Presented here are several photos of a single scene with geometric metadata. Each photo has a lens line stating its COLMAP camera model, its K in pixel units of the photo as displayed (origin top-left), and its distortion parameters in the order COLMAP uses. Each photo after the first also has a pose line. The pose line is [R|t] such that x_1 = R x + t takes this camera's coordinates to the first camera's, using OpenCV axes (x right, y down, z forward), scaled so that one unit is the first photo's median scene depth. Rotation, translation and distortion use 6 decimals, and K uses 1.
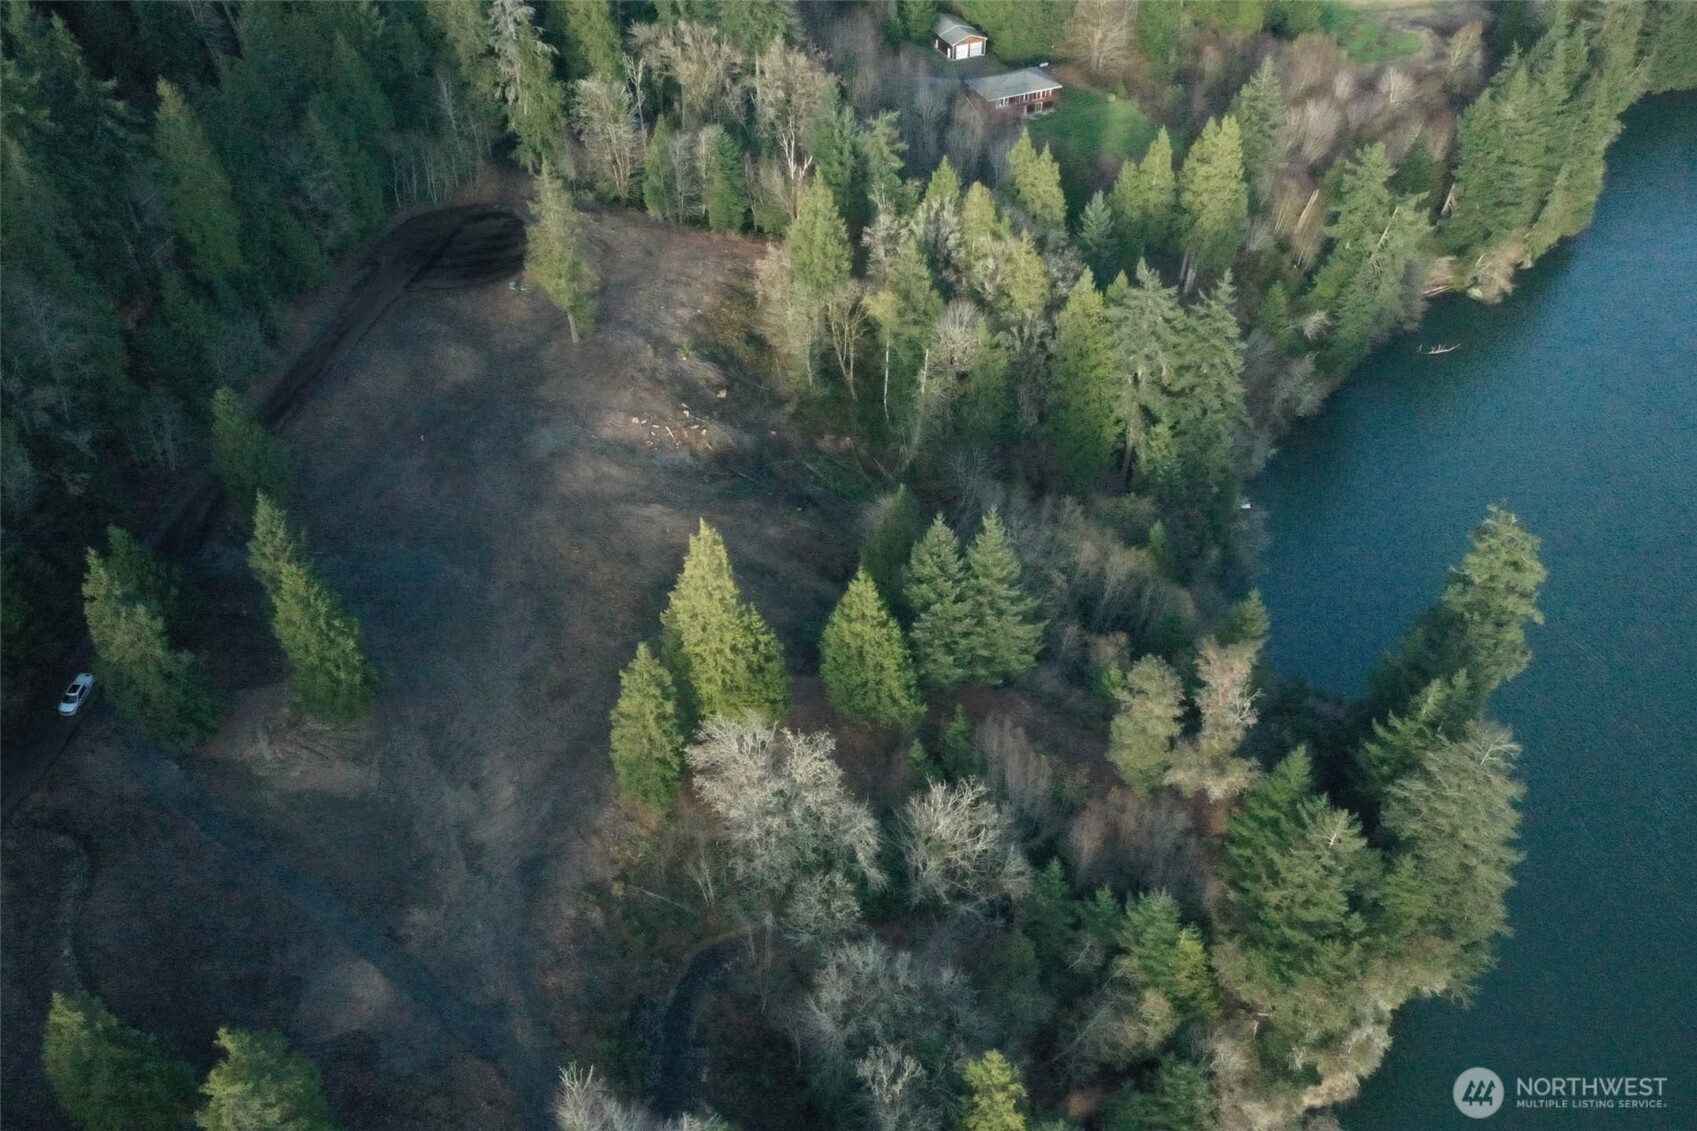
lens RADIAL K [[1355.4, 0, 848.5], [0, 1355.4, 565.5], [0, 0, 1]] dist [0.006282, -0.010344]
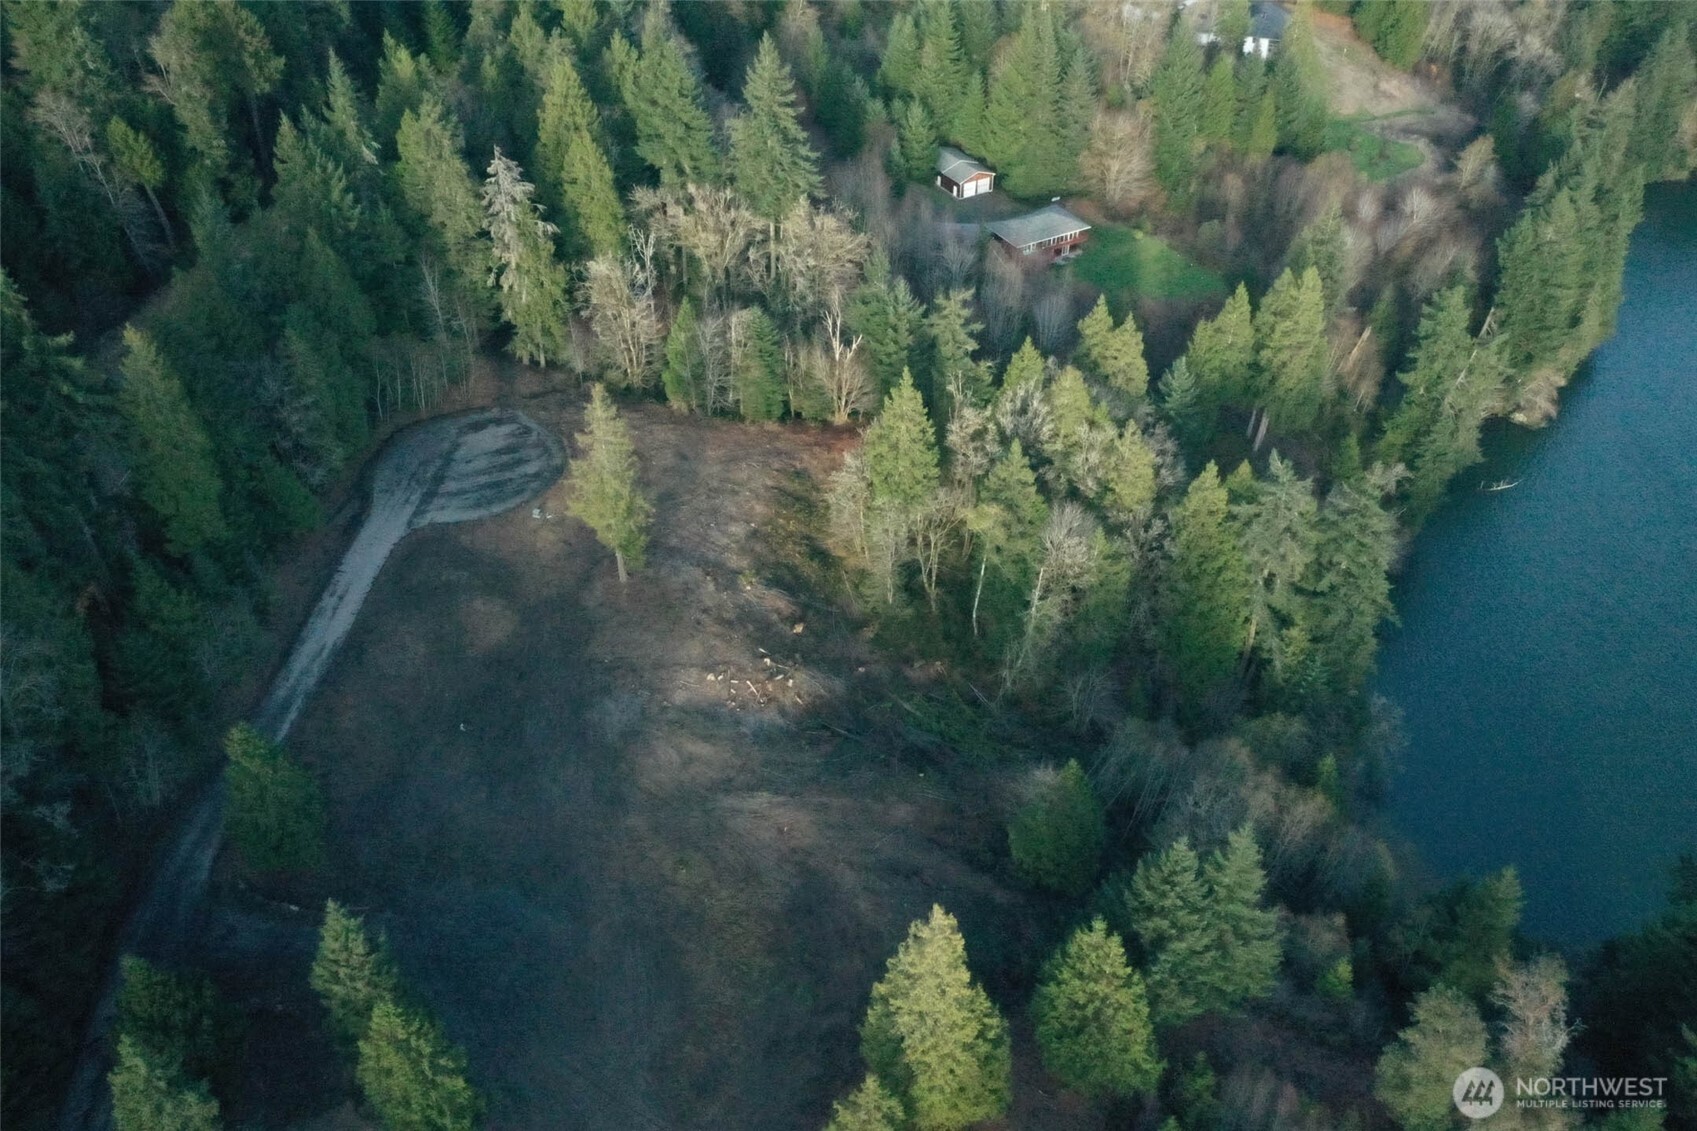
lens RADIAL K [[1362.3, 0, 848.5], [0, 1362.3, 565.5], [0, 0, 1]] dist [-0.002631, -0.004147]
pose [[0.993042, -0.066661, 0.097079, -0.141480], [0.070831, 0.996680, -0.040161, -0.128354], [-0.094079, 0.046757, 0.994466, 0.141823]]
